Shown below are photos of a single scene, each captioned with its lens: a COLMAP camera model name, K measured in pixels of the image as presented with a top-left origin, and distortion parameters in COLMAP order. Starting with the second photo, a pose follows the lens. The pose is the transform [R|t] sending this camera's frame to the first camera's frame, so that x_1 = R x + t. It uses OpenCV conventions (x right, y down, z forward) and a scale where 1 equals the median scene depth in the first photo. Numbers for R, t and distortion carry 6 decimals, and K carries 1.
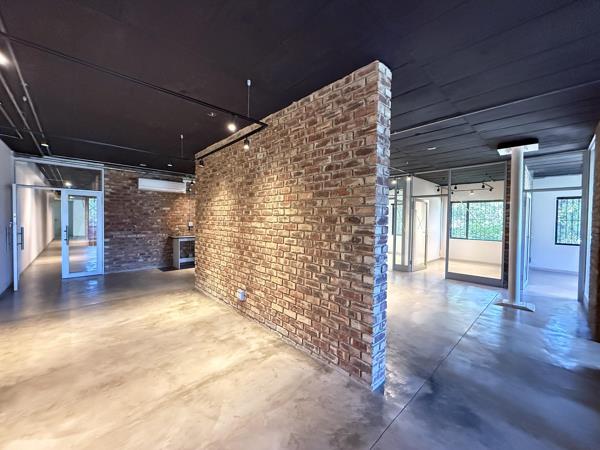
lens RADIAL K [[239.3, 0, 299.8], [0, 239.3, 223.3], [0, 0, 1]] dist [0.000221, 0.000382]
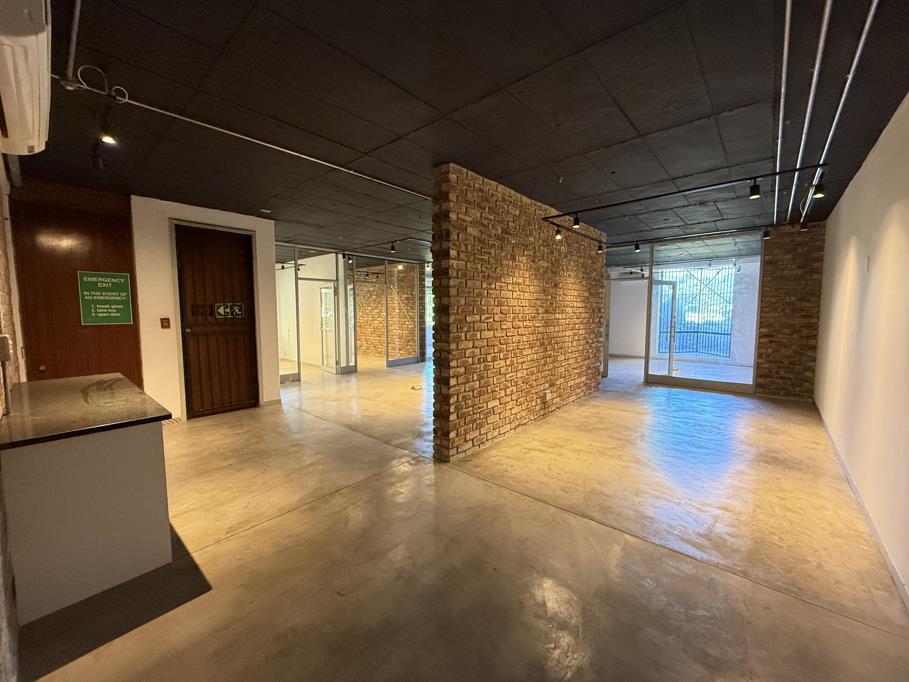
lens RADIAL K [[362.6, 0, 451.9], [0, 362.6, 340.7], [0, 0, 1]] dist [0.000221, 0.000382]
pose [[-0.096126, -0.095571, 0.990770, -1.535773], [0.017853, 0.995054, 0.097717, -0.045160], [-0.995209, 0.027082, -0.093944, 1.474177]]
